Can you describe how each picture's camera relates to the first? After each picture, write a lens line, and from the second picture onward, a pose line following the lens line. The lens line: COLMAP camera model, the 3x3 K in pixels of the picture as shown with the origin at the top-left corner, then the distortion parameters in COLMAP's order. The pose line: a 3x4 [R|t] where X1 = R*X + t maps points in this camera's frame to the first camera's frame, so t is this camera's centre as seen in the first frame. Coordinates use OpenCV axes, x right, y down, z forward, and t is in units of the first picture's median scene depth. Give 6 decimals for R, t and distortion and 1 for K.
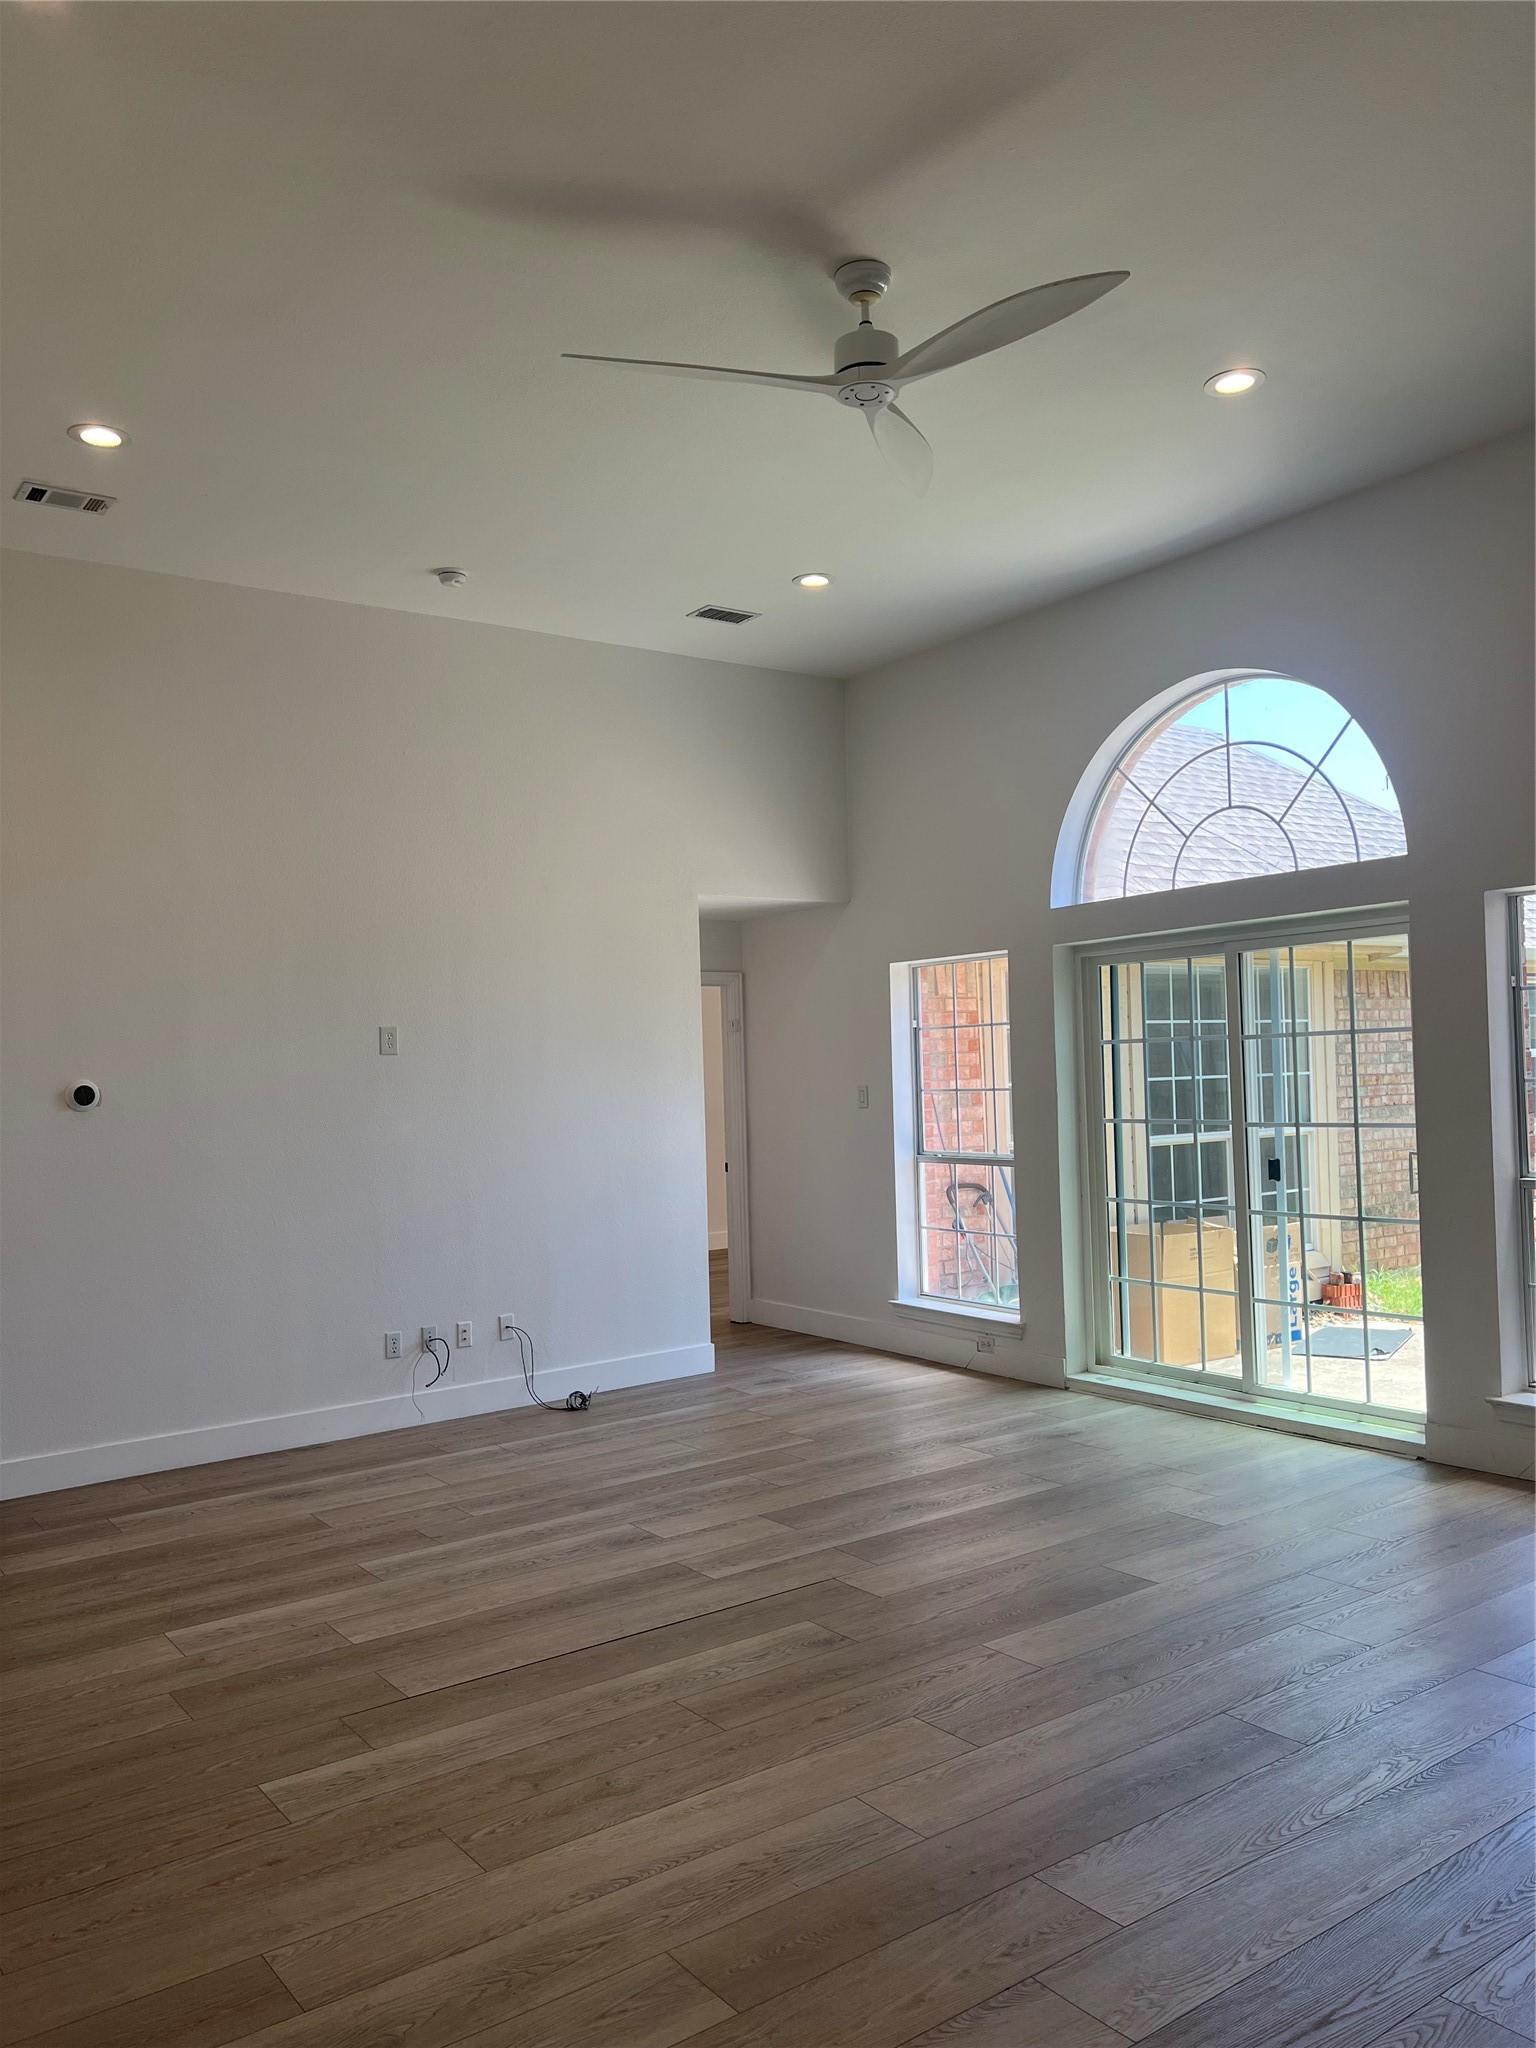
lens RADIAL K [[1536.6, 0, 771.0], [0, 1536.6, 1029.7], [0, 0, 1]] dist [0.057904, -0.040798]
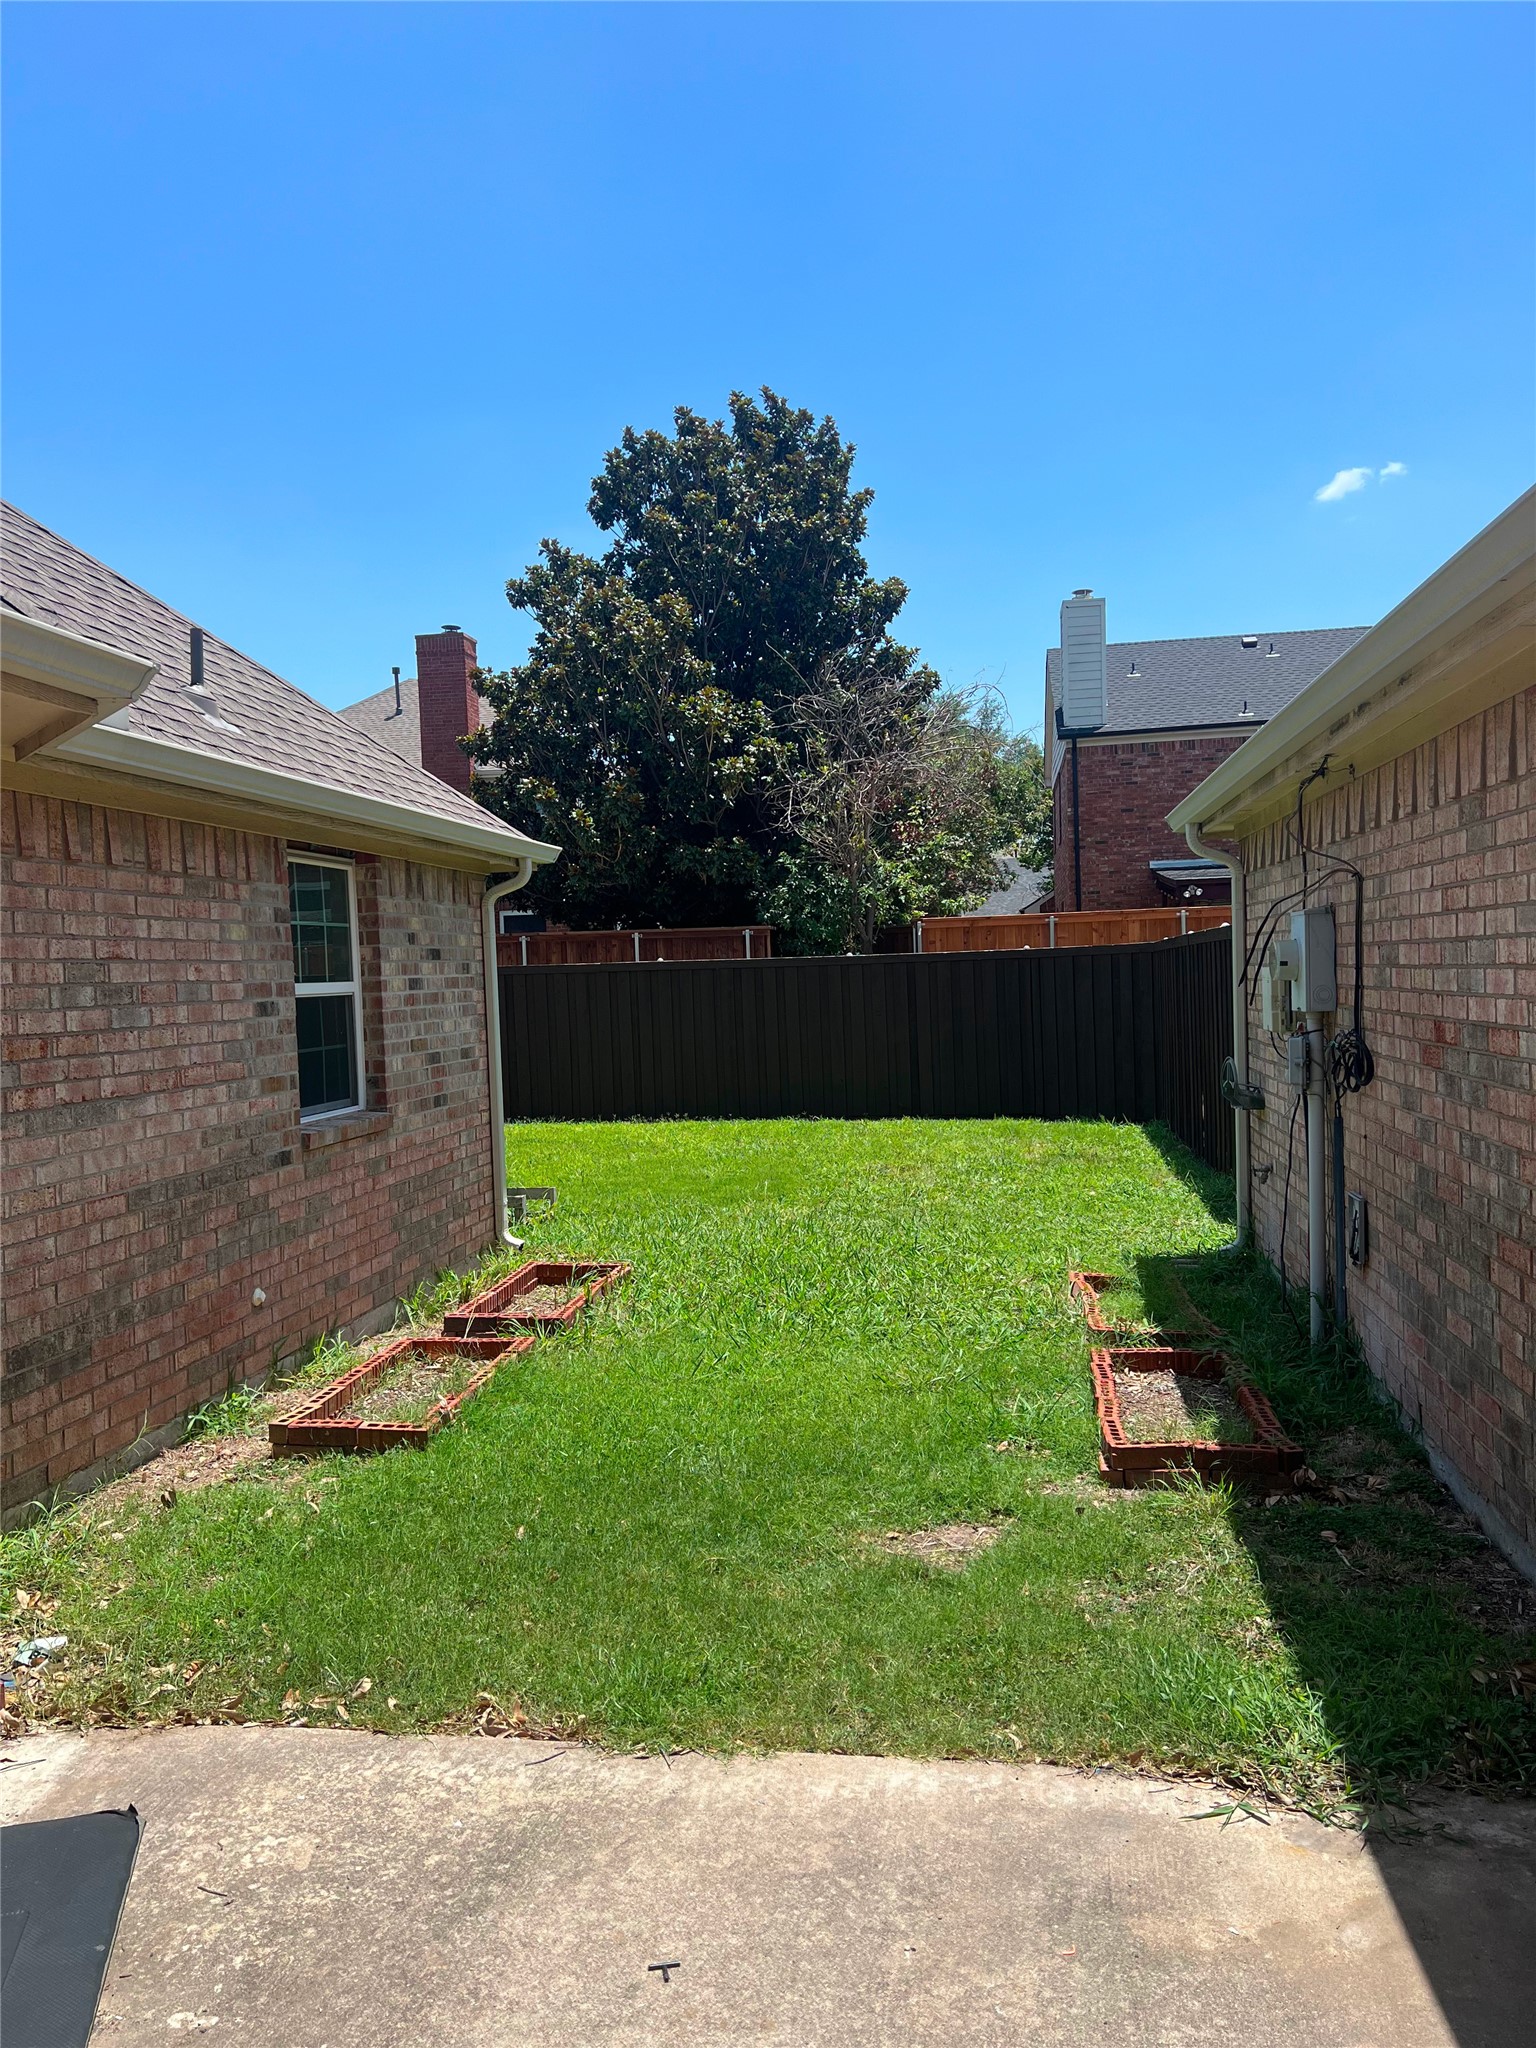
lens RADIAL K [[1536.6, 0, 768.8], [0, 1536.6, 1026.0], [0, 0, 1]] dist [0.057904, -0.040798]
pose [[0.699989, -0.029106, 0.713561, 0.364493], [-0.008394, 0.998765, 0.048973, 0.005348], [-0.714105, -0.040271, 0.698880, 0.899434]]
